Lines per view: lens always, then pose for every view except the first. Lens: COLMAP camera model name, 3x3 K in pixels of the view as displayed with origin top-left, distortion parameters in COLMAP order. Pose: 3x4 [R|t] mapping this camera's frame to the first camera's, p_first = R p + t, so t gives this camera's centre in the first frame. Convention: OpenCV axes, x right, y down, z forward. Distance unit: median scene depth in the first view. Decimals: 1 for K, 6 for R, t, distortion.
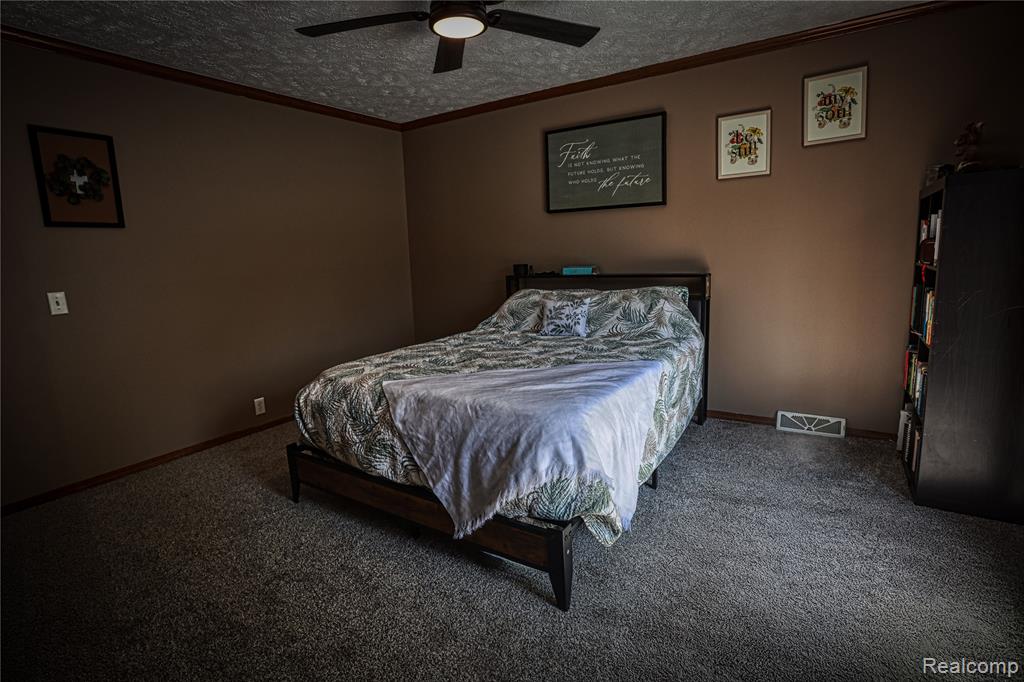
lens RADIAL K [[510.2, 0, 525.7], [0, 510.2, 337.0], [0, 0, 1]] dist [-0.096208, 0.057776]
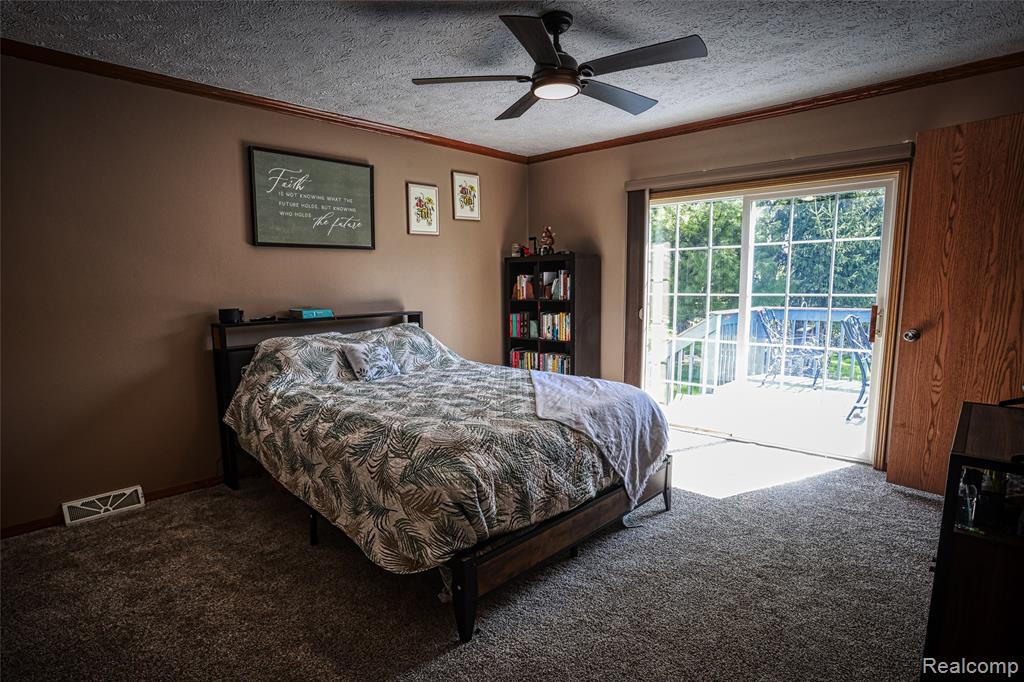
lens RADIAL K [[510.2, 0, 525.7], [0, 510.2, 337.0], [0, 0, 1]] dist [-0.096208, 0.057776]
pose [[0.203489, -0.061359, 0.977153, -0.730663], [0.174308, 0.984361, 0.025513, -0.050498], [-0.963436, 0.165134, 0.211002, 0.494546]]
